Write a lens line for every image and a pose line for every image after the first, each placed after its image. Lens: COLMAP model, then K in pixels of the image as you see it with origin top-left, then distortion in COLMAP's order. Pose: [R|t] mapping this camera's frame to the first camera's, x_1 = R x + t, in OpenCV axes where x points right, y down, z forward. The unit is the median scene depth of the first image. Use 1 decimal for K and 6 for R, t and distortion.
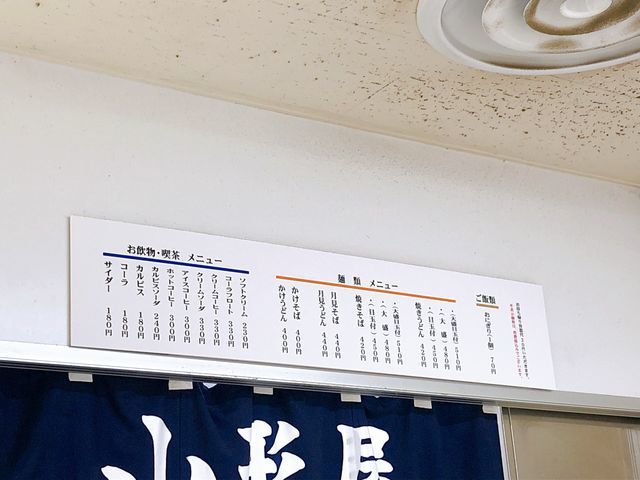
lens RADIAL K [[527.8, 0, 318.9], [0, 527.8, 240.2], [0, 0, 1]] dist [0.031301, -0.005469]
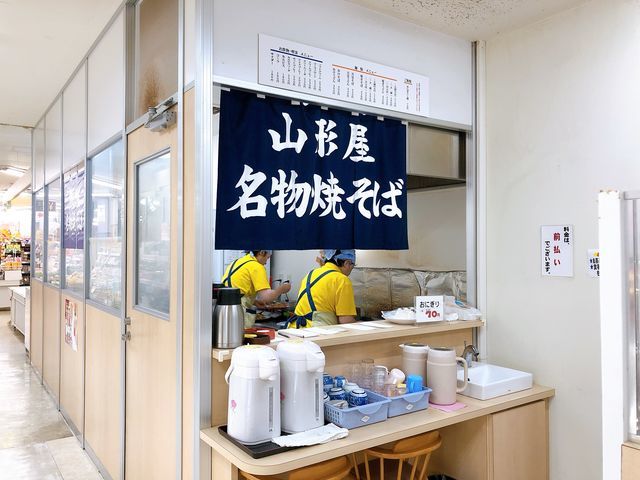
lens RADIAL K [[527.8, 0, 320.8], [0, 527.8, 241.3], [0, 0, 1]] dist [0.031301, -0.005469]
pose [[0.992526, 0.045762, 0.113124, -0.399904], [-0.075105, 0.959726, 0.270713, 0.204866], [-0.096180, -0.277186, 0.955990, -1.797314]]
